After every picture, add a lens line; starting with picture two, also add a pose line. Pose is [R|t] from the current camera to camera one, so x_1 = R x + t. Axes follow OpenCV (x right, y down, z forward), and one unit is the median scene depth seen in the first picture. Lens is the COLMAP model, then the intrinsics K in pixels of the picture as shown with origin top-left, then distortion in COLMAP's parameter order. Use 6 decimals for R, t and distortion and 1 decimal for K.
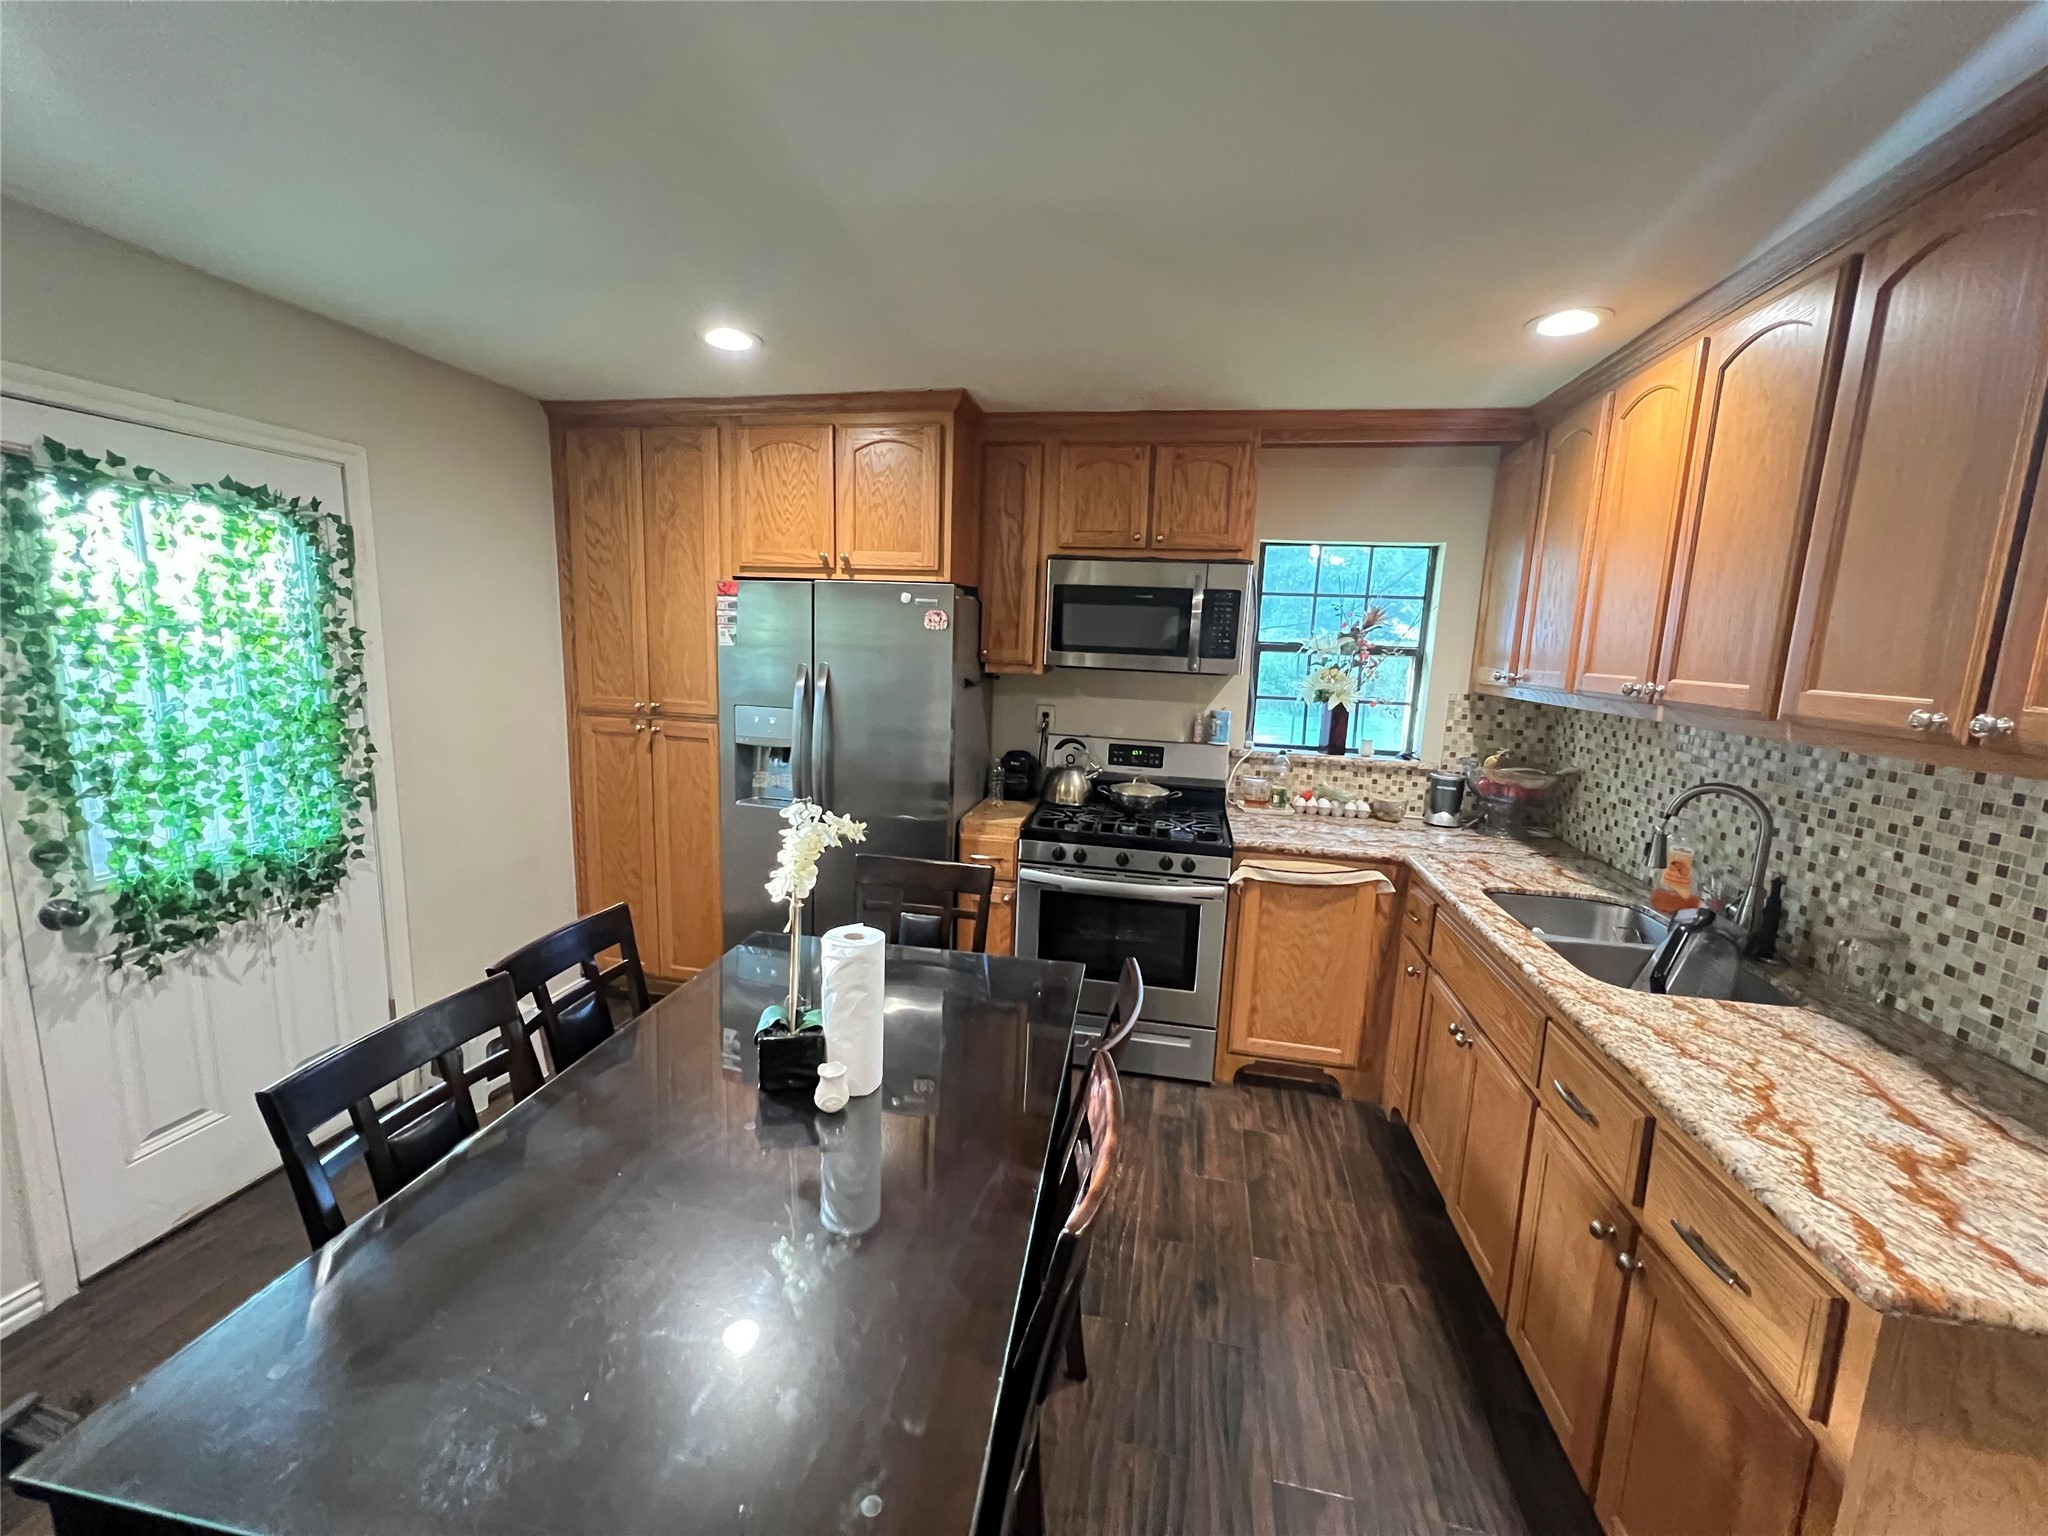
lens RADIAL K [[815.7, 0, 1024.0], [0, 815.7, 768.0], [0, 0, 1]] dist [0.000133, 0.000278]
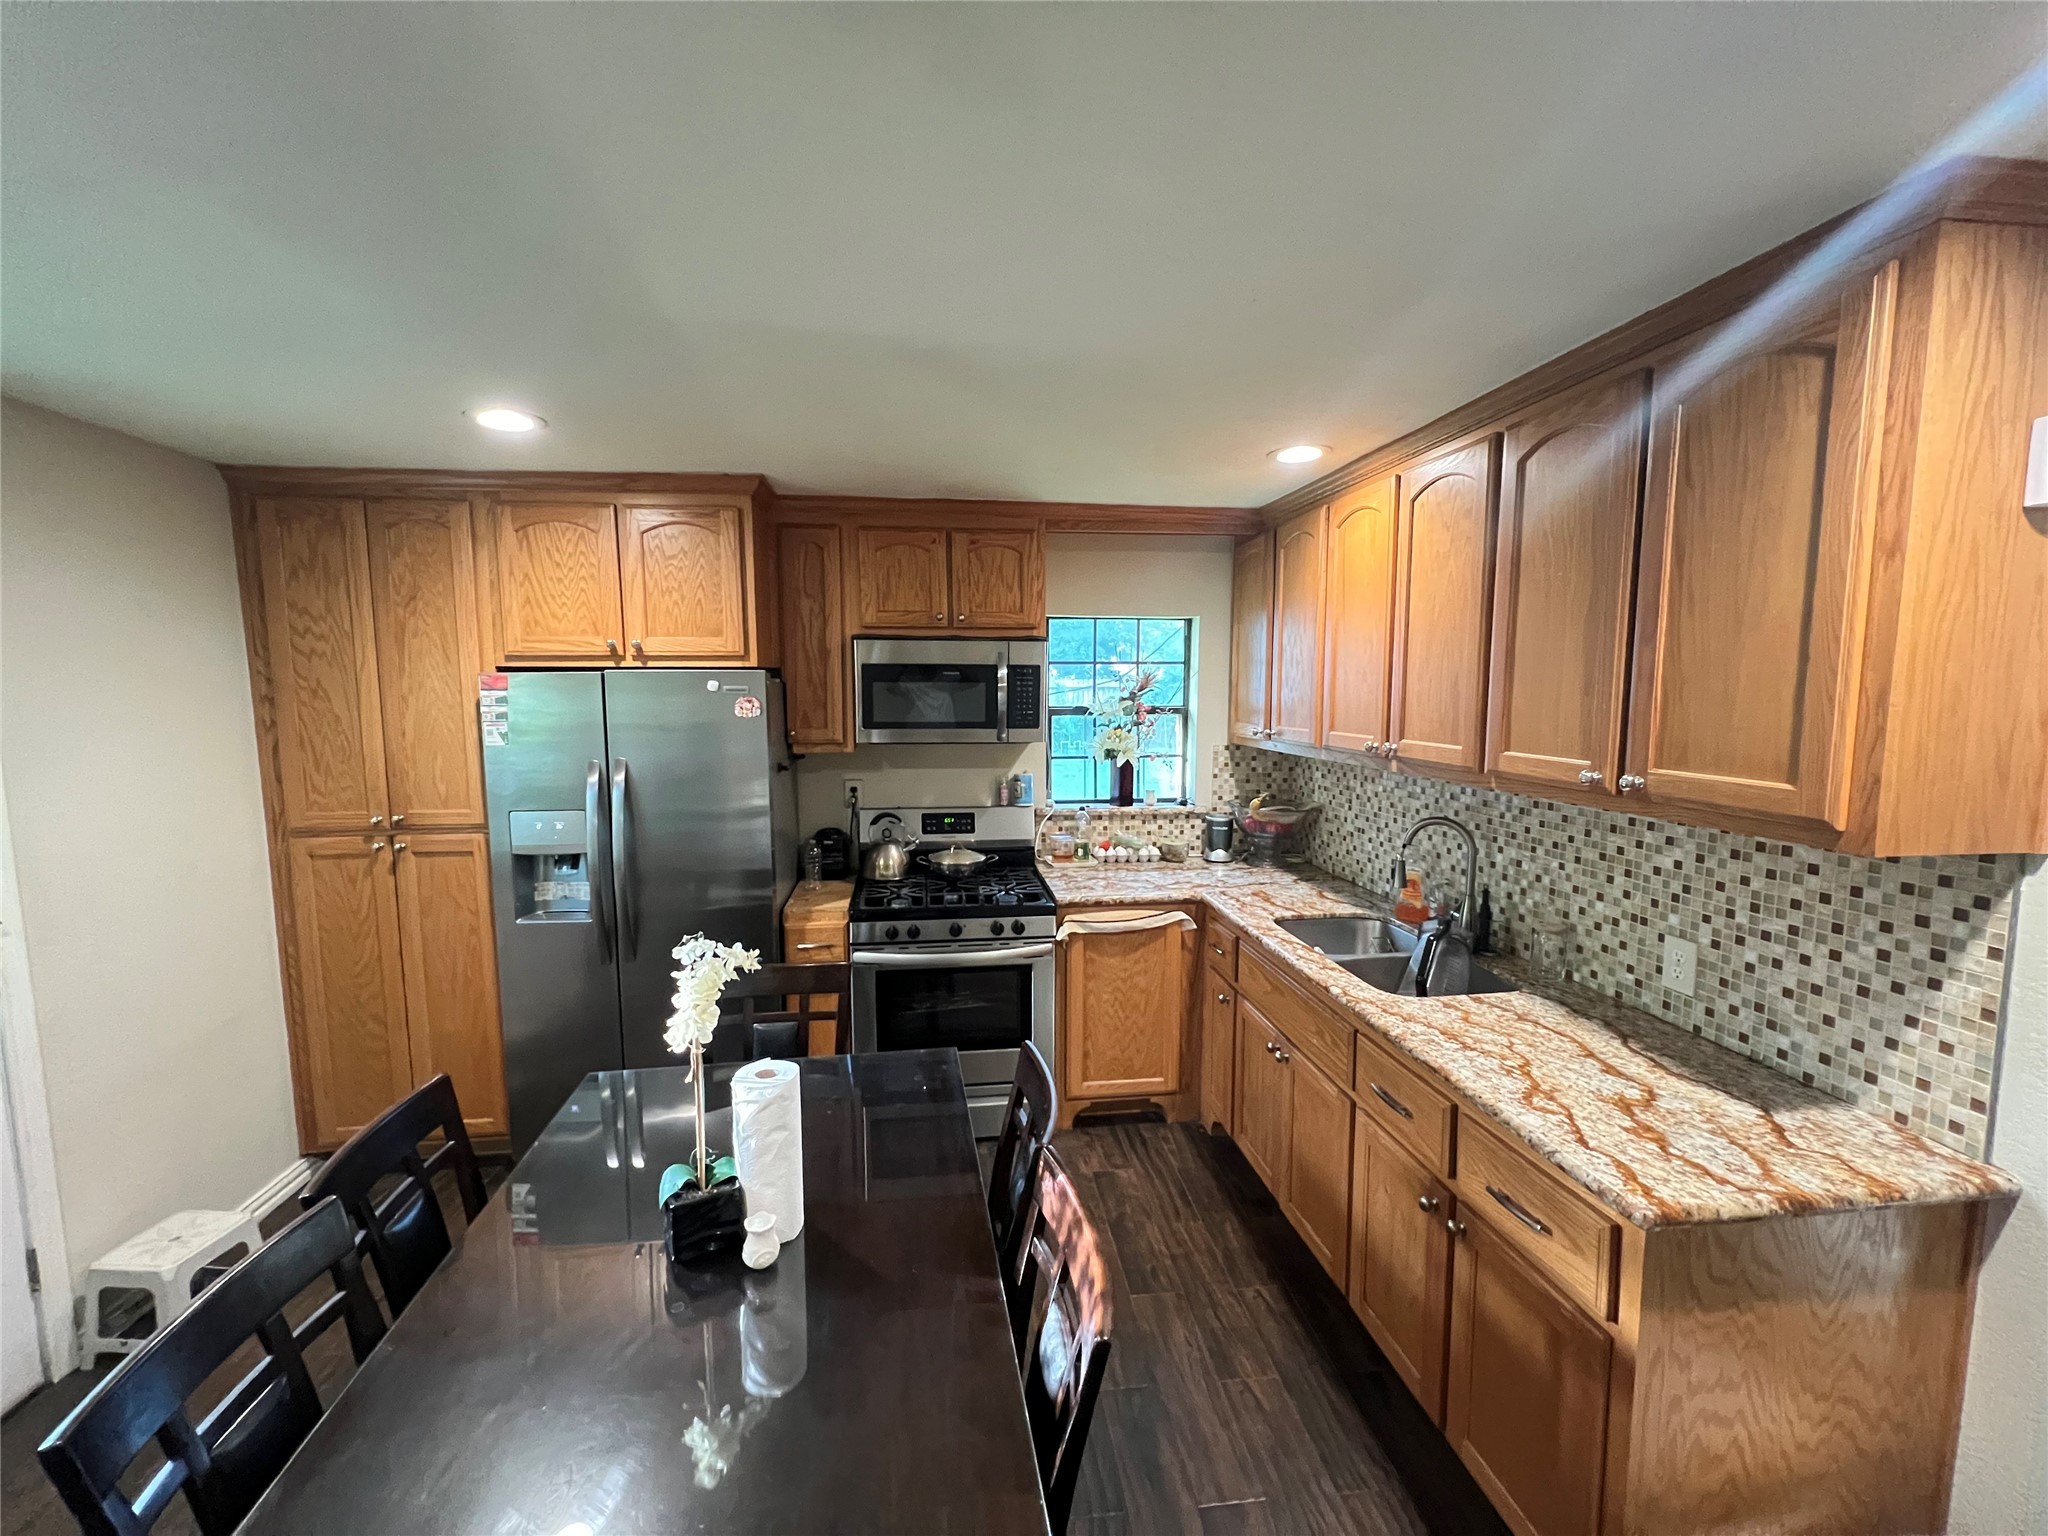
lens RADIAL K [[813.5, 0, 1024.0], [0, 813.5, 768.0], [0, 0, 1]] dist [0.000013, -0.000111]
pose [[0.950063, -0.071063, 0.303860, -0.096532], [0.086613, 0.995518, -0.037988, -0.045855], [-0.299798, 0.062409, 0.951959, -0.010909]]
